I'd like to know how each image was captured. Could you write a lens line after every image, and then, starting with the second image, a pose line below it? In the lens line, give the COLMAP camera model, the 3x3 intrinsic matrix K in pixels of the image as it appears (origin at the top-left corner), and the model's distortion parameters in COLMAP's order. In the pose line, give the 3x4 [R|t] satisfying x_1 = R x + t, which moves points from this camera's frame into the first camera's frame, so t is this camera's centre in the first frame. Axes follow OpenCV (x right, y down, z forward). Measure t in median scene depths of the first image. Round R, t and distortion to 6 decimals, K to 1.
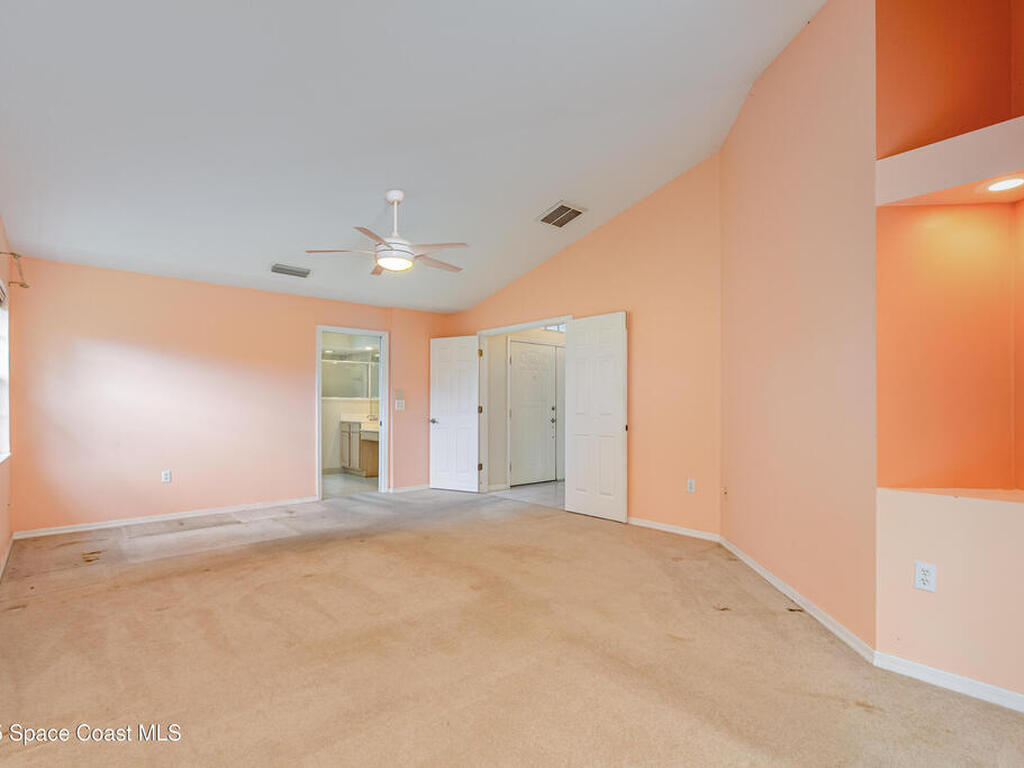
lens RADIAL K [[505.6, 0, 514.9], [0, 505.6, 385.7], [0, 0, 1]] dist [-0.000782, 0.001070]
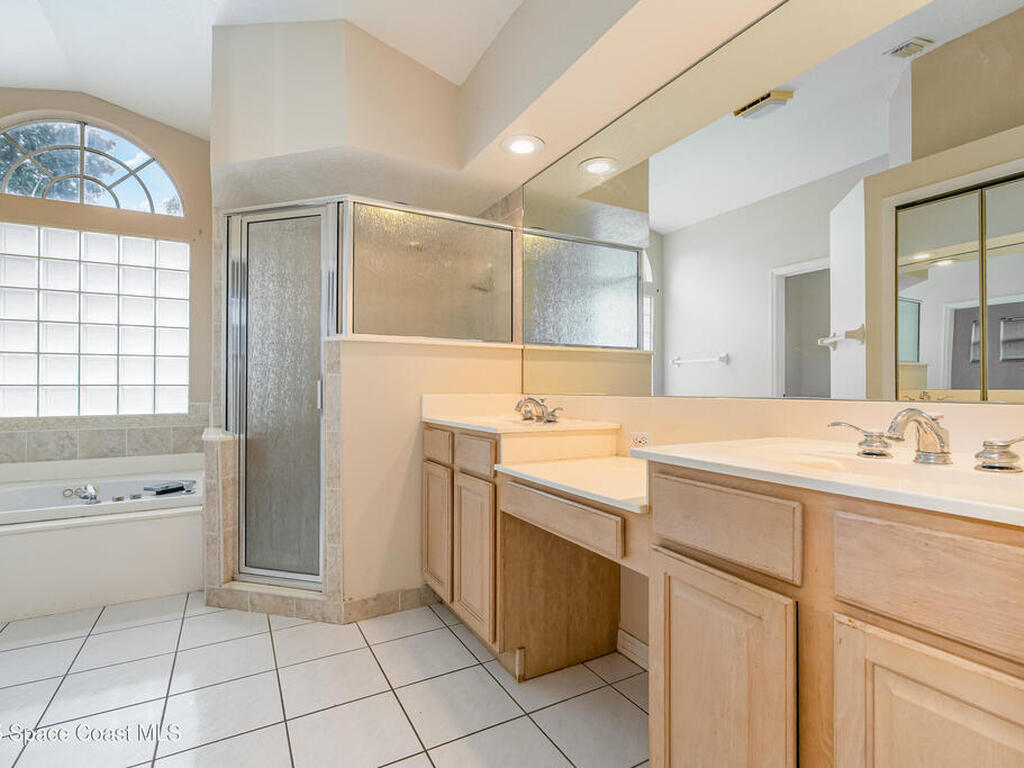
lens RADIAL K [[505.6, 0, 514.9], [0, 505.6, 385.7], [0, 0, 1]] dist [-0.000782, 0.001070]
pose [[0.976452, 0.000643, -0.215734, -0.242439], [0.006706, 0.999422, 0.033329, 0.042851], [0.215630, -0.033990, 0.975883, 0.762763]]
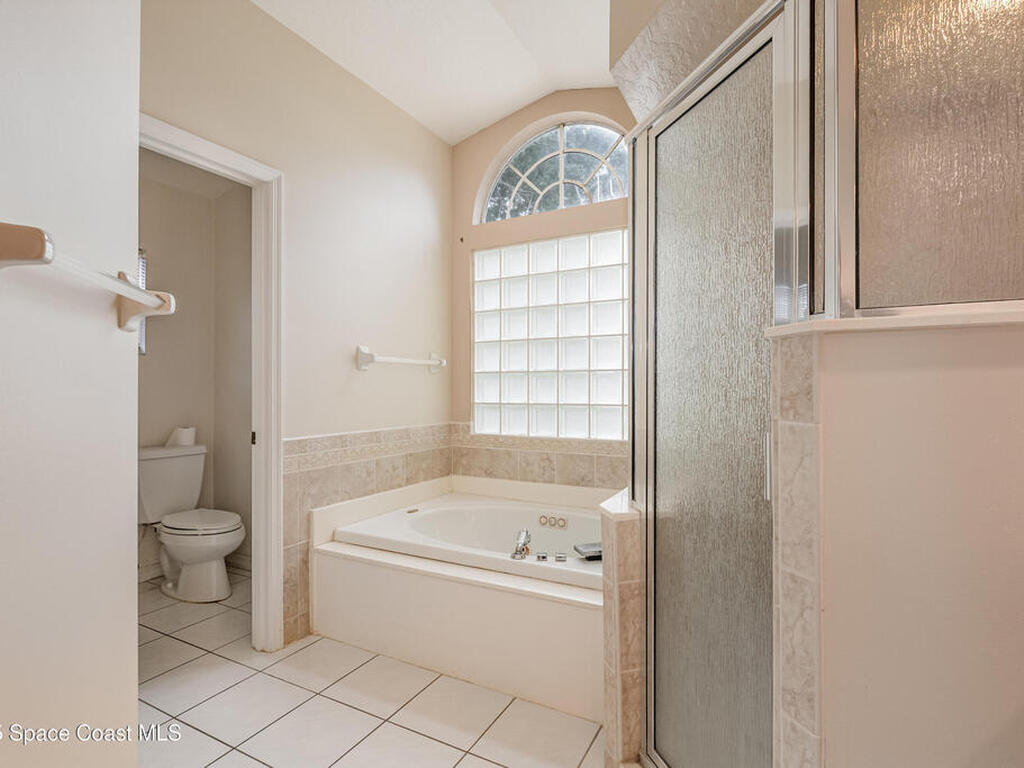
lens RADIAL K [[516.5, 0, 512.0], [0, 516.5, 384.0], [0, 0, 1]] dist [-0.002164, -0.001229]
pose [[0.345321, -0.006930, -0.938459, -0.294349], [0.034249, 0.999400, 0.005222, 0.037316], [0.937860, -0.033945, 0.345351, 0.869183]]
